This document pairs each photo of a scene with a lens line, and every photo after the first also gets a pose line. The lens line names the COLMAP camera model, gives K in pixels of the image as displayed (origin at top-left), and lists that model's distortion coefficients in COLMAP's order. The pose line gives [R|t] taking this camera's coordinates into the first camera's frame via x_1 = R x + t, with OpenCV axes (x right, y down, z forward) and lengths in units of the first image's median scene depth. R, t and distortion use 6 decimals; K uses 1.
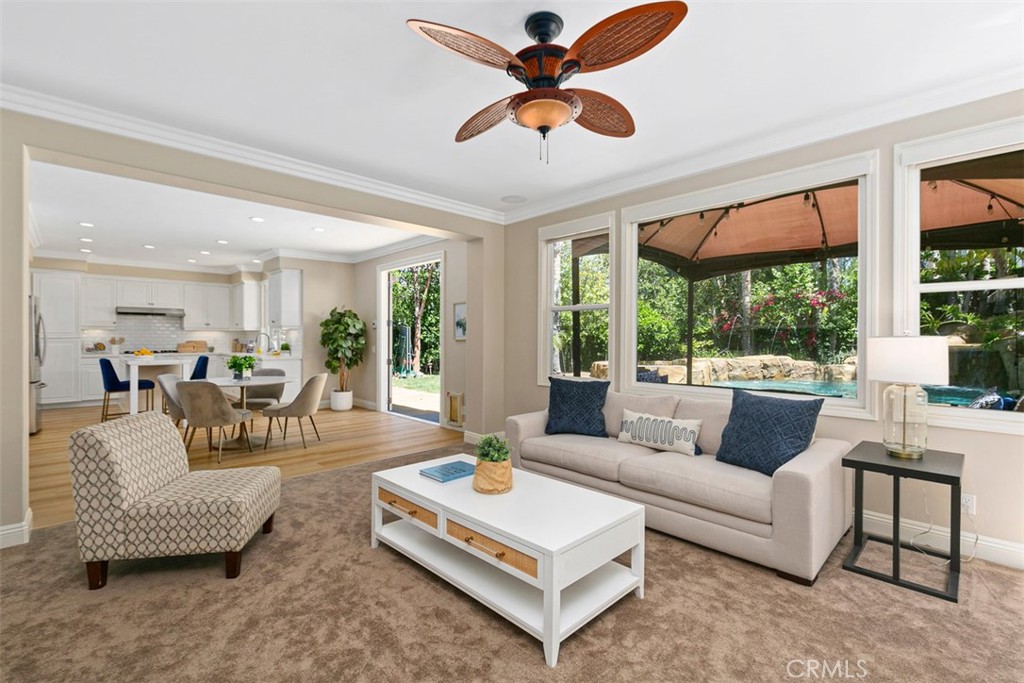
lens RADIAL K [[474.4, 0, 517.0], [0, 474.4, 337.2], [0, 0, 1]] dist [0.005912, -0.002490]
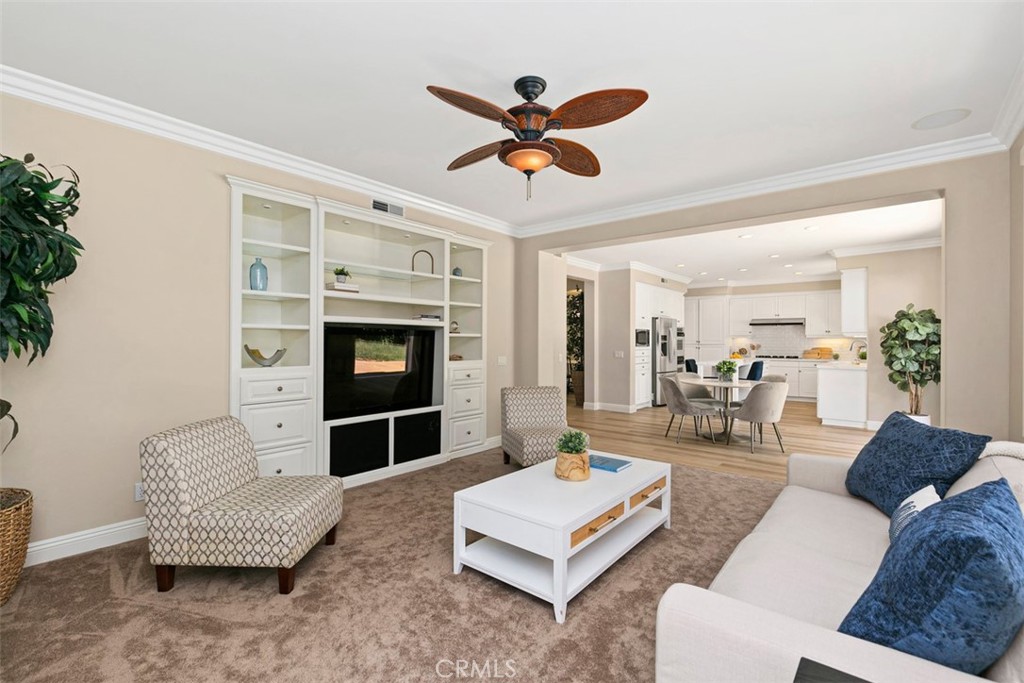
lens RADIAL K [[474.4, 0, 495.3], [0, 474.4, 339.6], [0, 0, 1]] dist [0.005912, -0.002490]
pose [[0.112629, -0.006011, -0.993619, 0.317832], [-0.002434, 0.999977, -0.006326, -0.002232], [0.993634, 0.003131, 0.112612, 0.218910]]
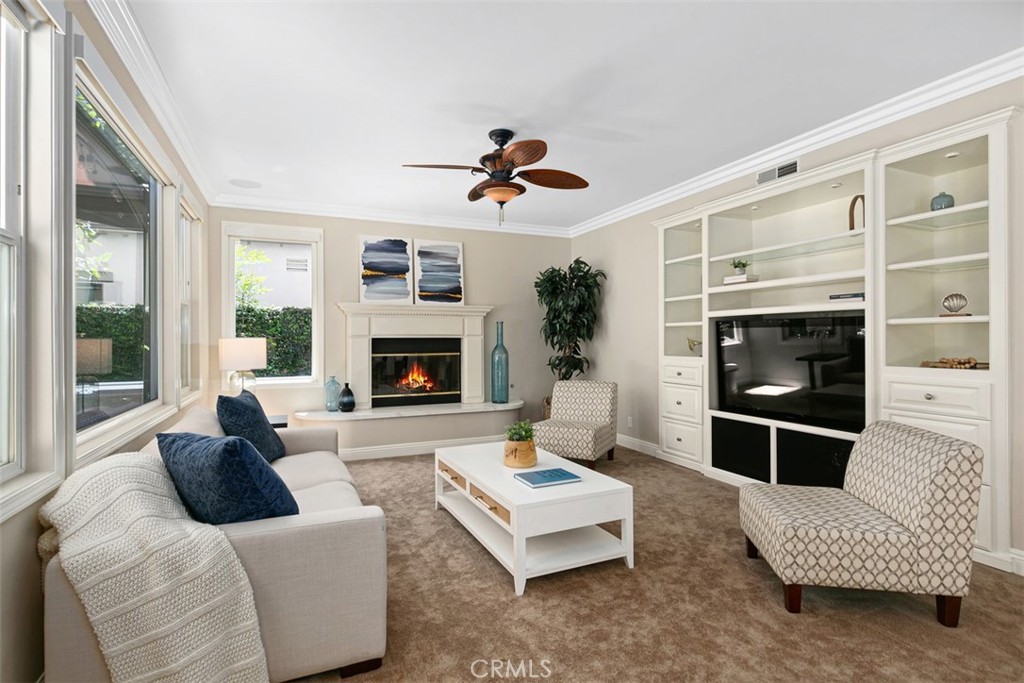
lens RADIAL K [[509.9, 0, 508.1], [0, 509.9, 340.3], [0, 0, 1]] dist [0.001306, -0.001955]
pose [[-0.937710, 0.000473, 0.347420, -0.156728], [0.000534, 1.000000, 0.000077, 0.001978], [-0.347420, 0.000258, -0.937710, 0.688935]]
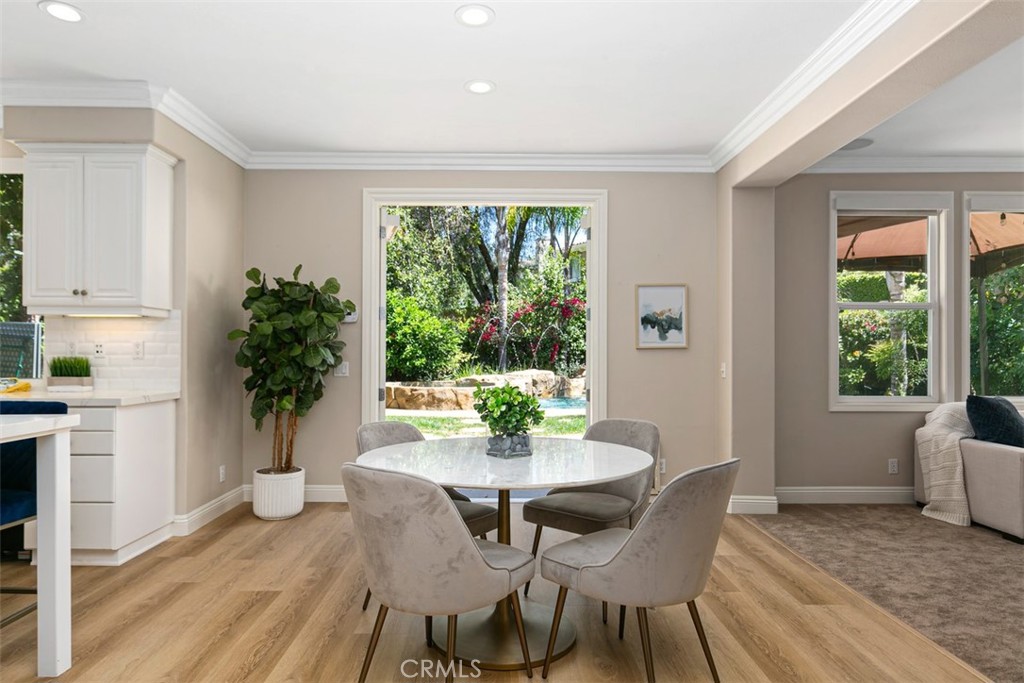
lens RADIAL K [[629.3, 0, 502.3], [0, 629.3, 350.5], [0, 0, 1]] dist [0.002095, -0.001038]
pose [[0.675989, 0.003154, 0.736905, -0.624727], [-0.003018, 0.999994, -0.001512, 0.007760], [-0.736905, -0.001201, 0.675995, 0.463187]]
